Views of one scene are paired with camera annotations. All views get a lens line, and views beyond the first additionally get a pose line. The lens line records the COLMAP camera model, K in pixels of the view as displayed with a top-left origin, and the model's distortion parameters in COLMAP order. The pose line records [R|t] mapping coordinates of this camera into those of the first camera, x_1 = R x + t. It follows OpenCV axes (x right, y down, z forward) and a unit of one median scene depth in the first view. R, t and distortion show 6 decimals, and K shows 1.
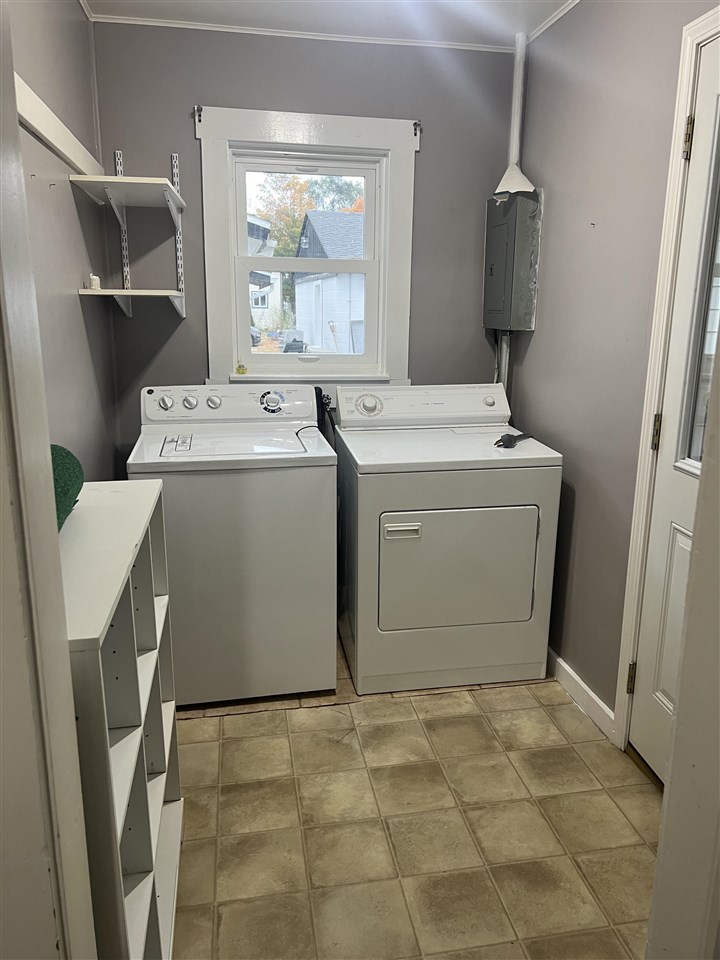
lens RADIAL K [[721.4, 0, 368.0], [0, 721.4, 479.3], [0, 0, 1]] dist [0.057920, -0.052917]
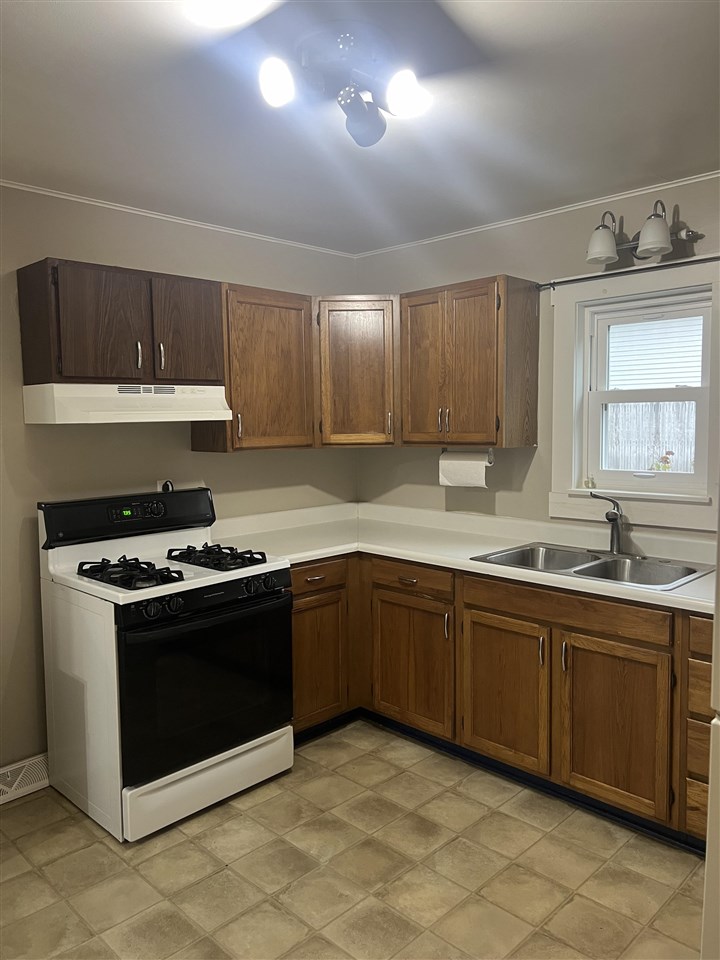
lens RADIAL K [[721.4, 0, 360.6], [0, 721.4, 475.9], [0, 0, 1]] dist [0.057920, -0.052917]
pose [[0.571265, 0.066080, -0.818101, 1.041970], [-0.181087, 0.982338, -0.047104, -0.139603], [0.800540, 0.175056, 0.573142, 0.367054]]
